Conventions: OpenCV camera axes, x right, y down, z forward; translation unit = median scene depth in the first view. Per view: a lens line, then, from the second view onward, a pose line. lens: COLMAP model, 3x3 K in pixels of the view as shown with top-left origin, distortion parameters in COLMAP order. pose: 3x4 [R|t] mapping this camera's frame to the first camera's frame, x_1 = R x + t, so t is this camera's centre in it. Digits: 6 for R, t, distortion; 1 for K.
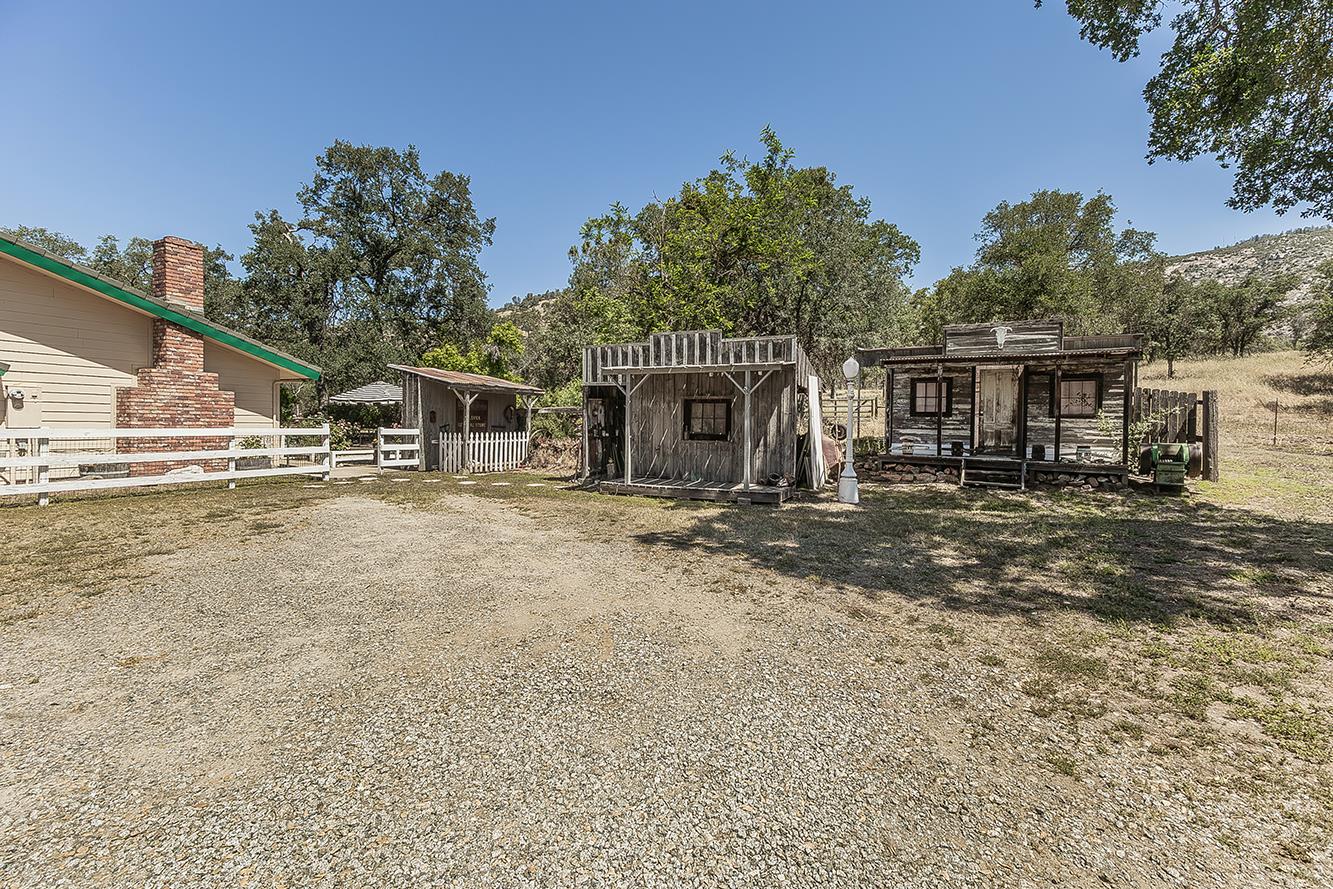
lens RADIAL K [[587.7, 0, 670.8], [0, 587.7, 439.3], [0, 0, 1]] dist [0.009645, -0.001241]
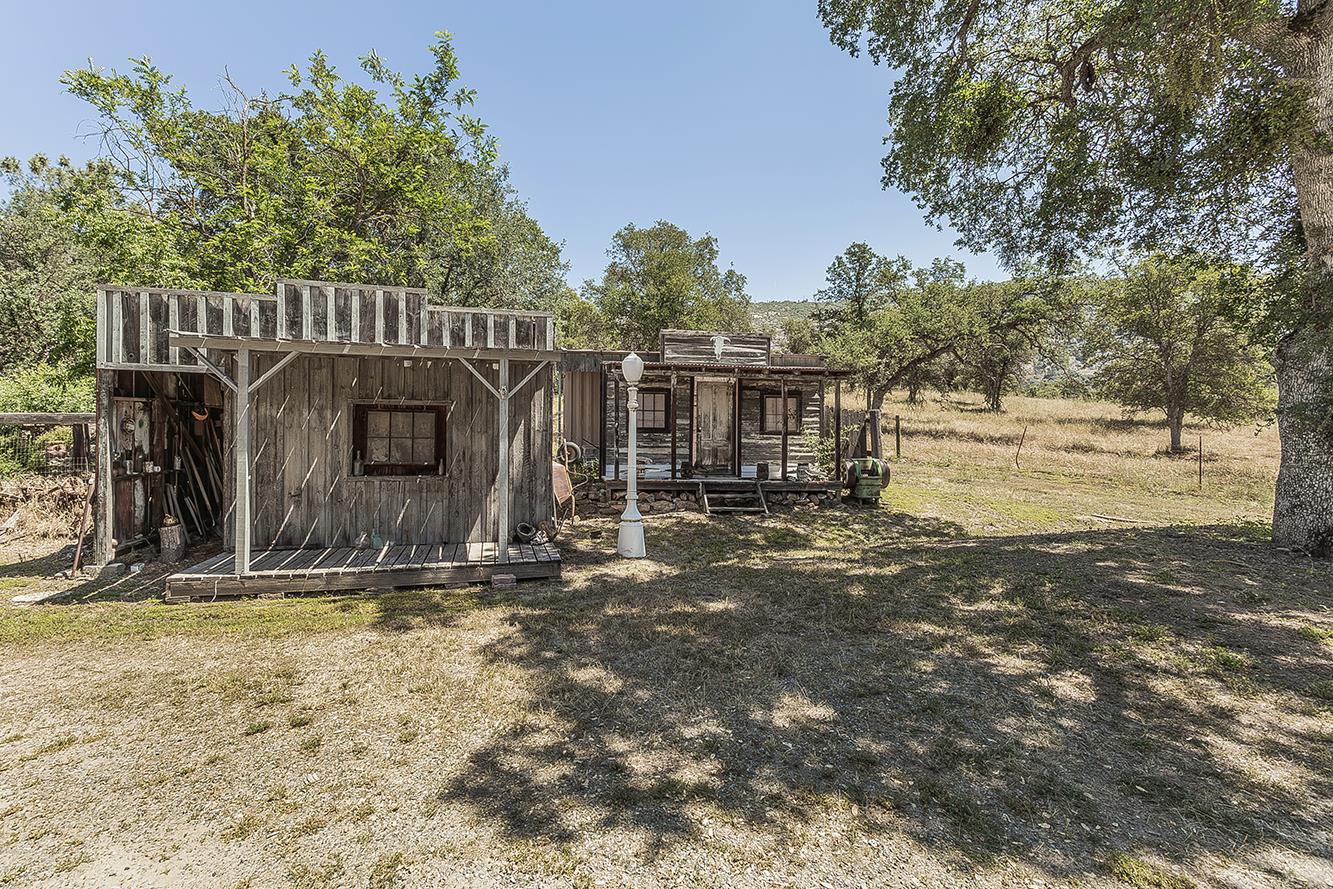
lens RADIAL K [[587.7, 0, 660.5], [0, 587.7, 439.3], [0, 0, 1]] dist [0.009645, -0.001241]
pose [[0.781117, -0.008045, 0.624333, -0.094683], [0.020398, 0.999712, -0.012639, -0.019886], [-0.624052, 0.022608, 0.781056, 0.351683]]
